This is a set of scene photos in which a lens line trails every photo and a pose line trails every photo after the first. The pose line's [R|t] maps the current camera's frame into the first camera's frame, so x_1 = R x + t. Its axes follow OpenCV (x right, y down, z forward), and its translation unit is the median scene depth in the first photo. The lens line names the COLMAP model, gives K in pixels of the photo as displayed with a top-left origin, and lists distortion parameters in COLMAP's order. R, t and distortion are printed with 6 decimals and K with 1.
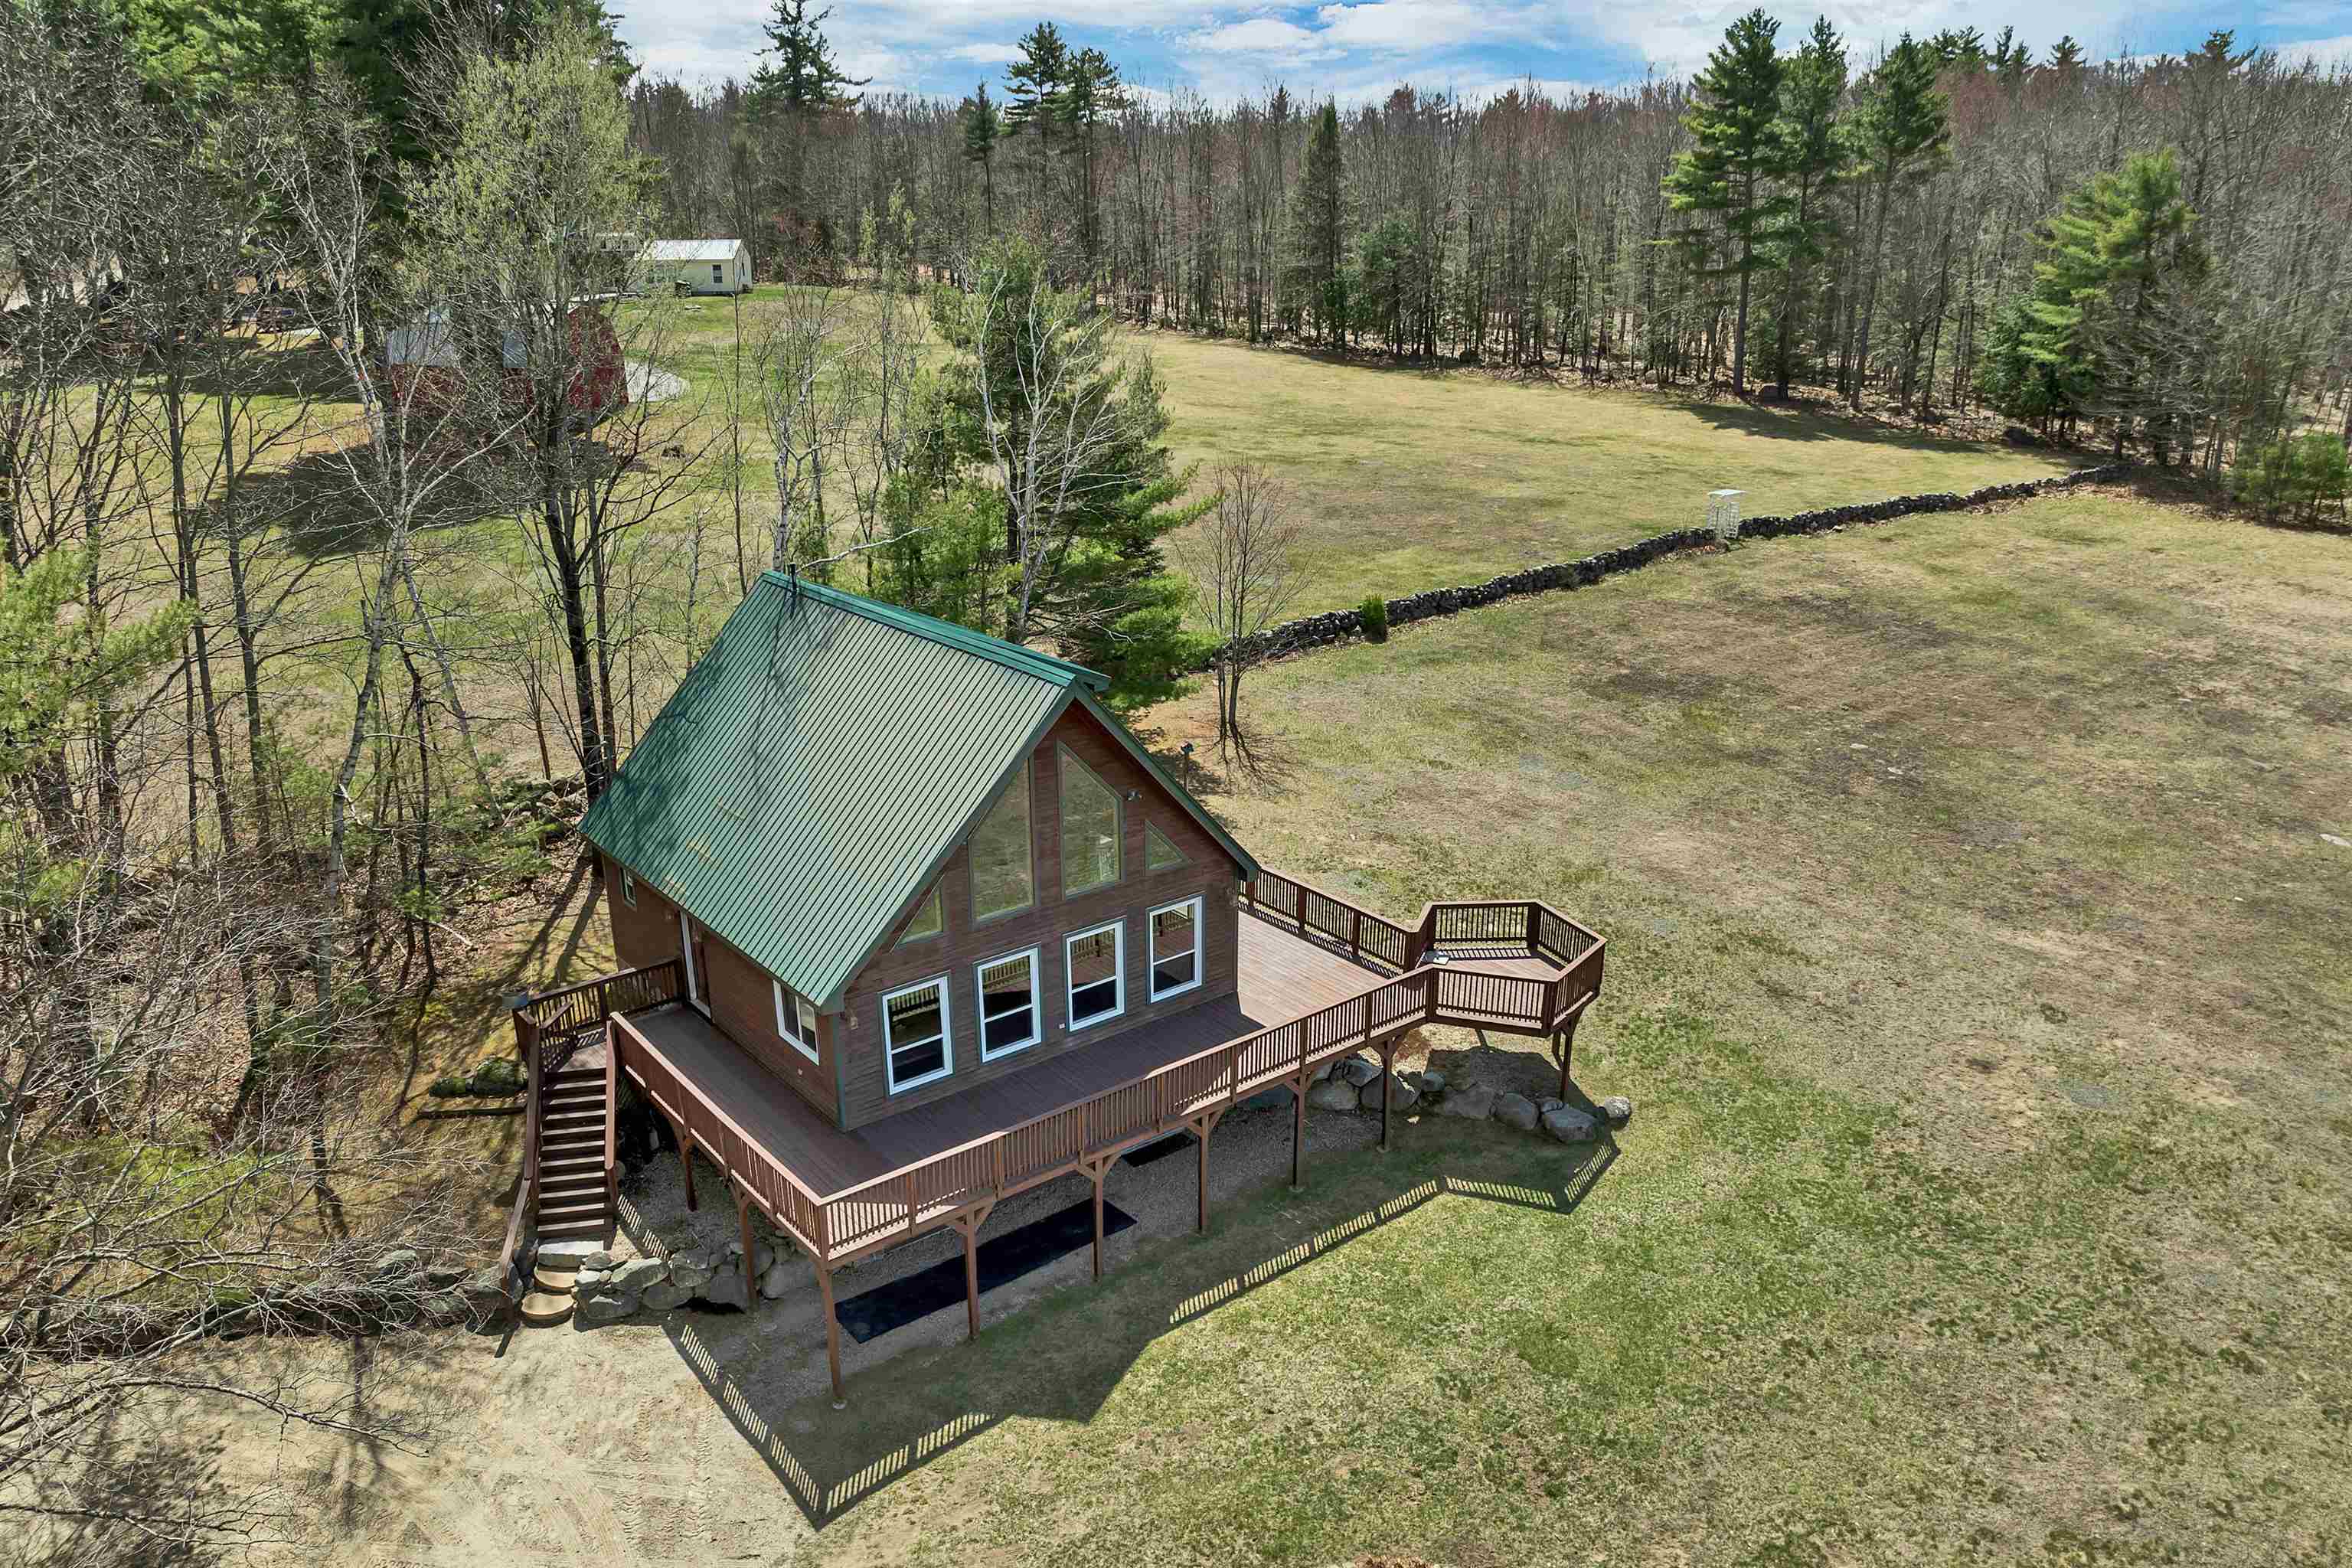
lens RADIAL K [[1694.0, 0, 1173.9], [0, 1694.0, 786.8], [0, 0, 1]] dist [-0.042632, -0.005559]
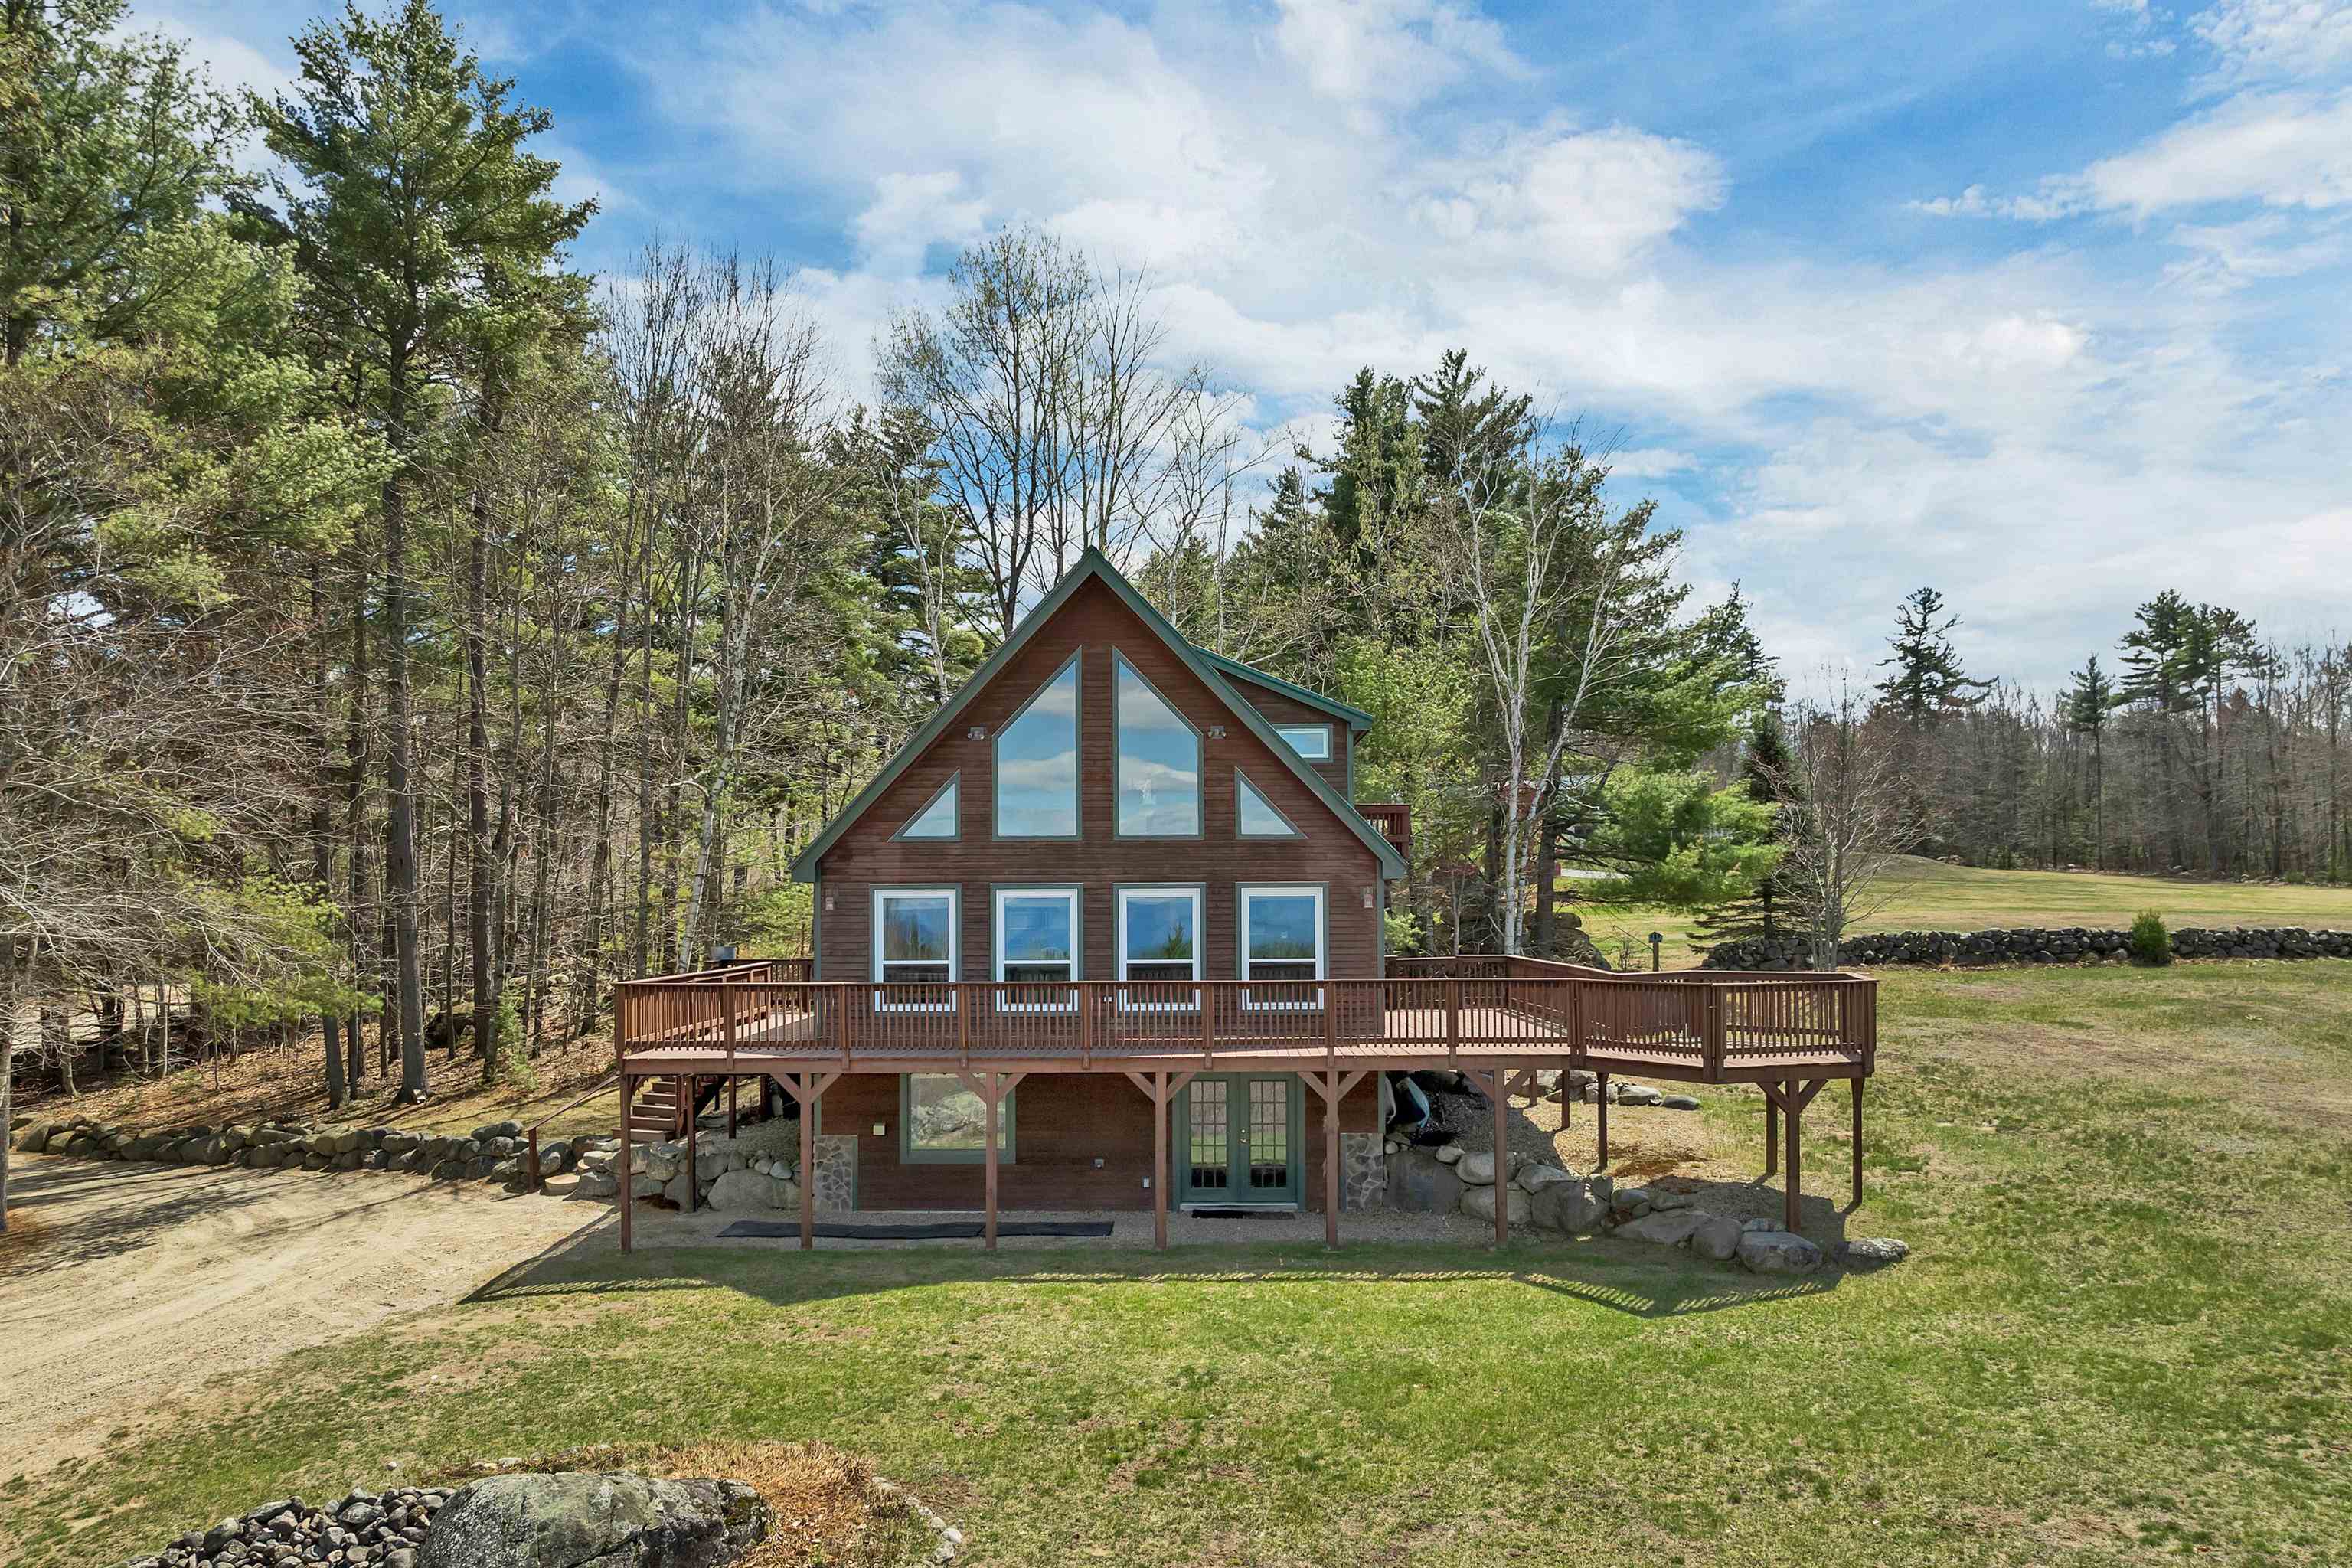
lens RADIAL K [[1694.0, 0, 1198.7], [0, 1694.0, 783.0], [0, 0, 1]] dist [-0.042632, -0.005559]
pose [[0.775023, -0.047018, -0.630181, 0.531072], [-0.205509, 0.924269, -0.321704, 0.321311], [0.597582, 0.378836, 0.706667, 0.418710]]
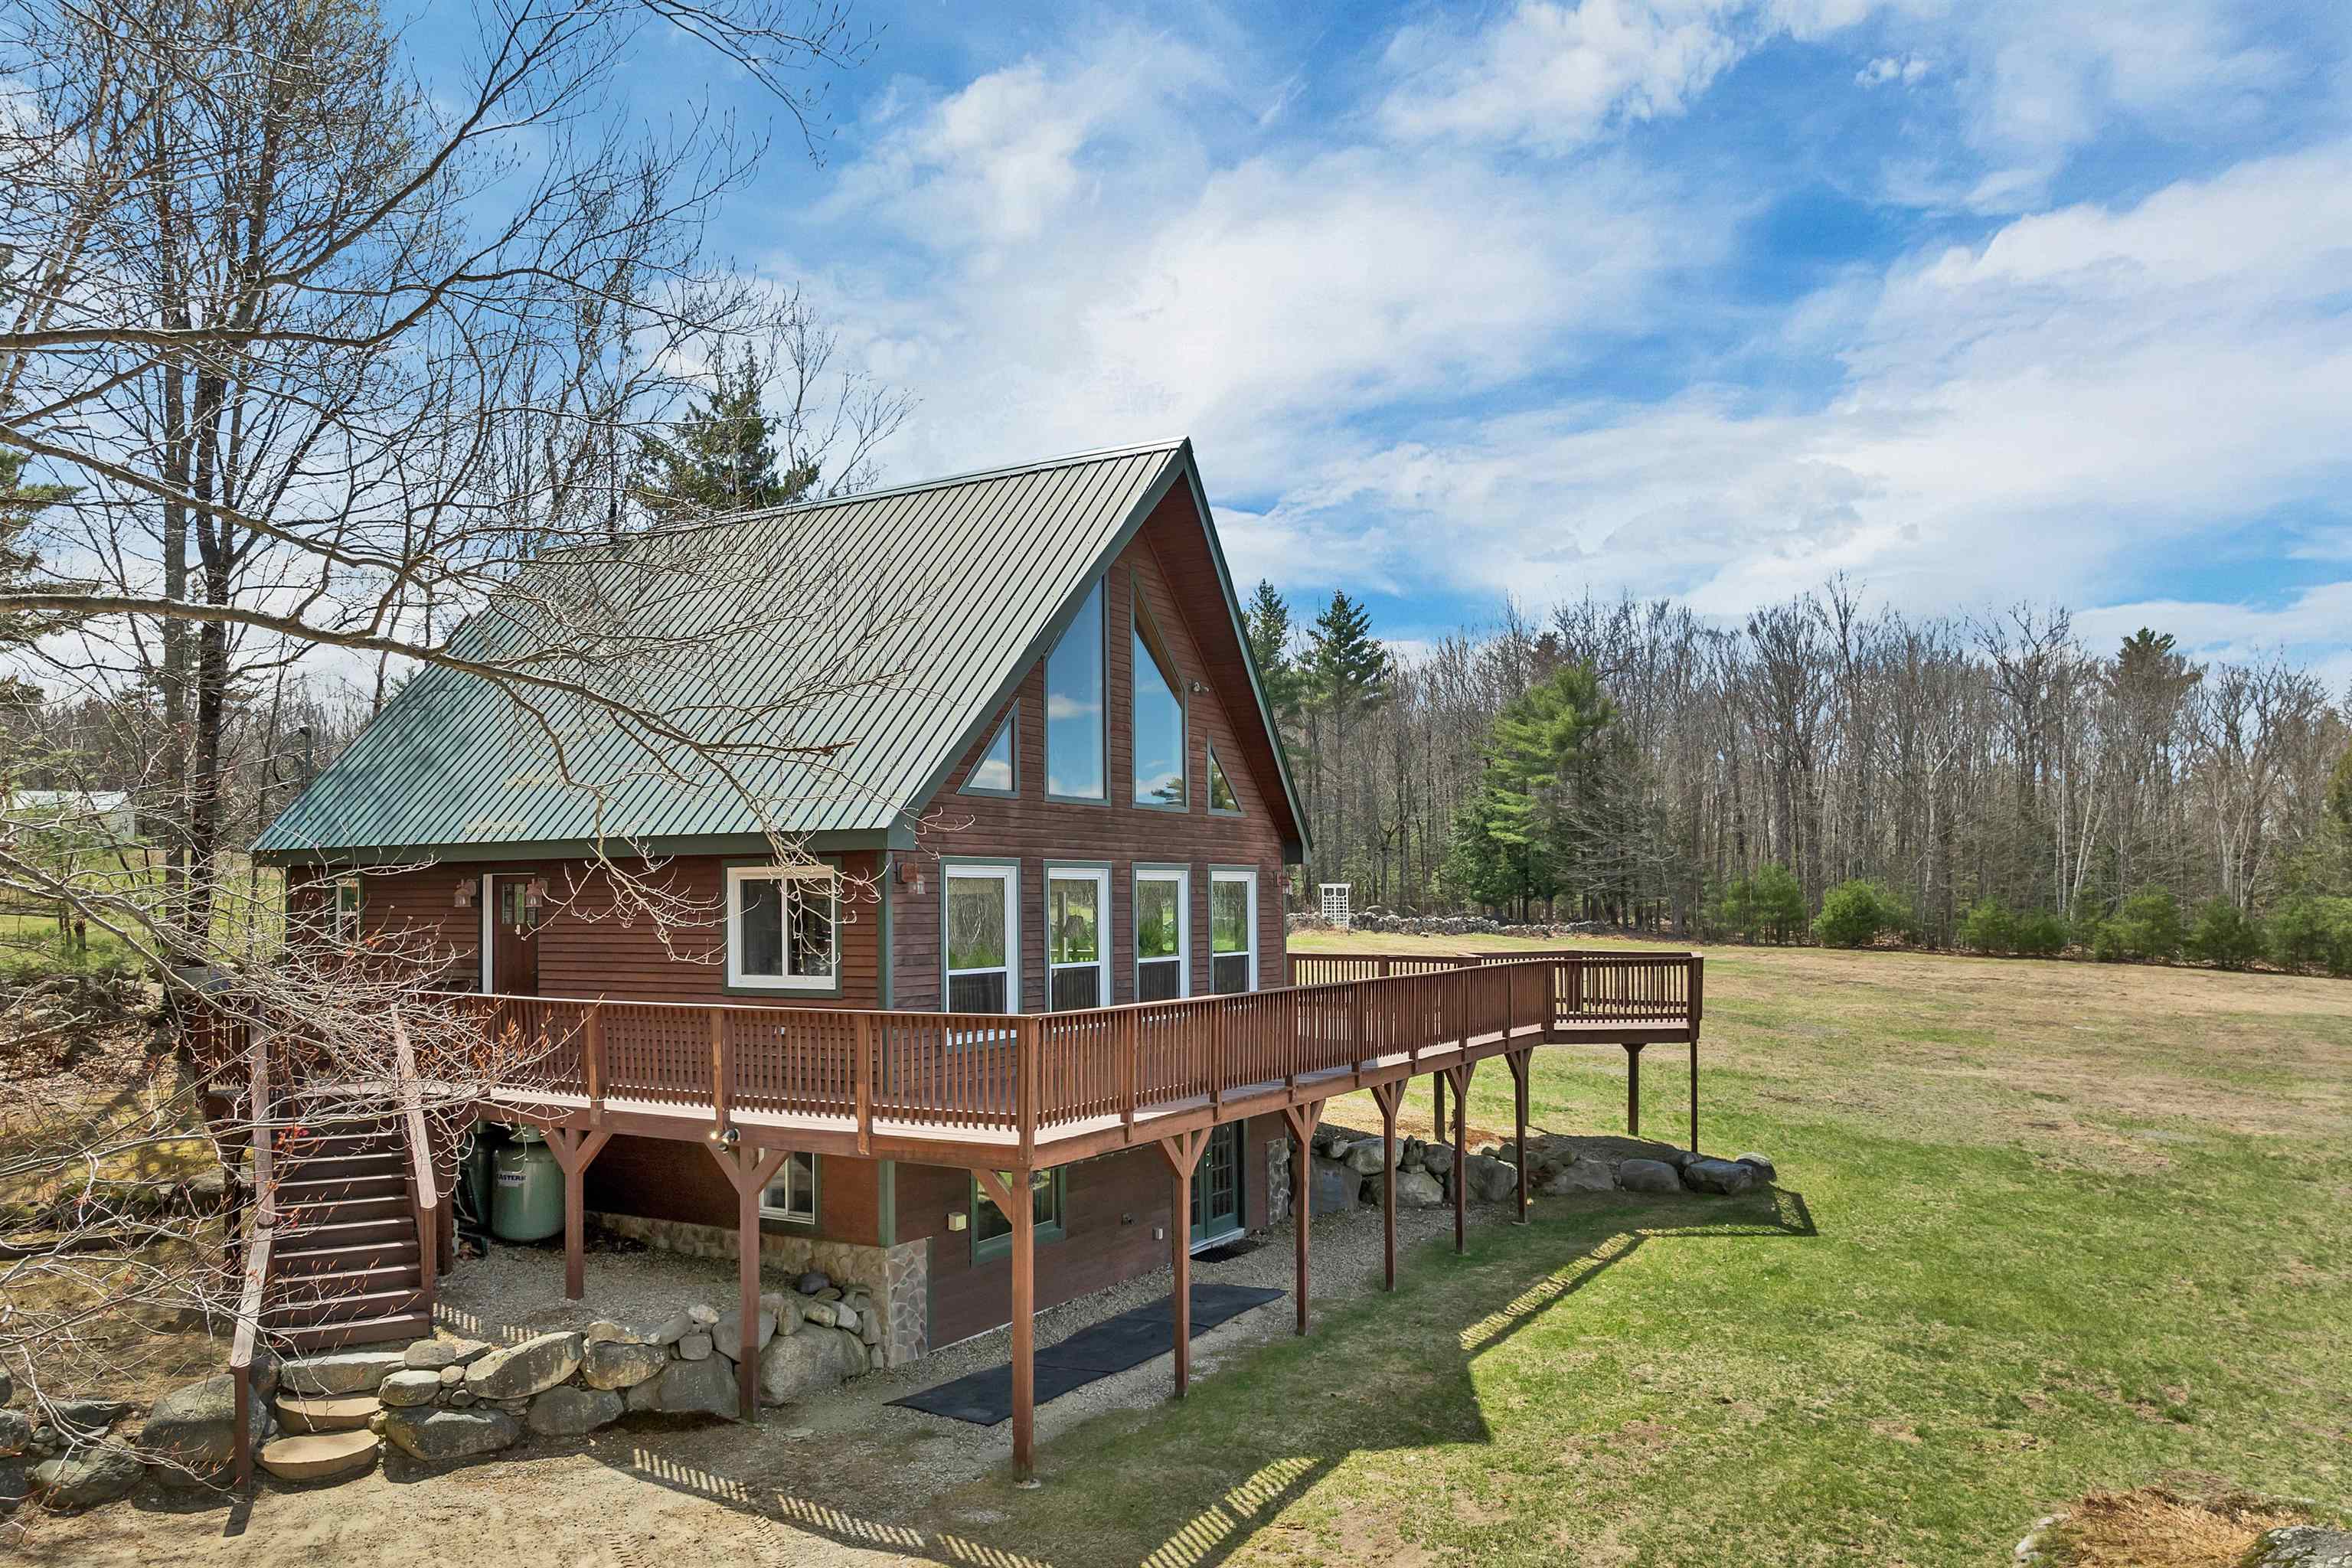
lens RADIAL K [[1694.0, 0, 1164.9], [0, 1694.0, 793.5], [0, 0, 1]] dist [-0.042632, -0.005559]
pose [[0.934068, 0.019870, 0.356542, -0.309039], [0.119173, 0.923864, -0.363694, 0.324927], [-0.336623, 0.382205, 0.860584, 0.418392]]
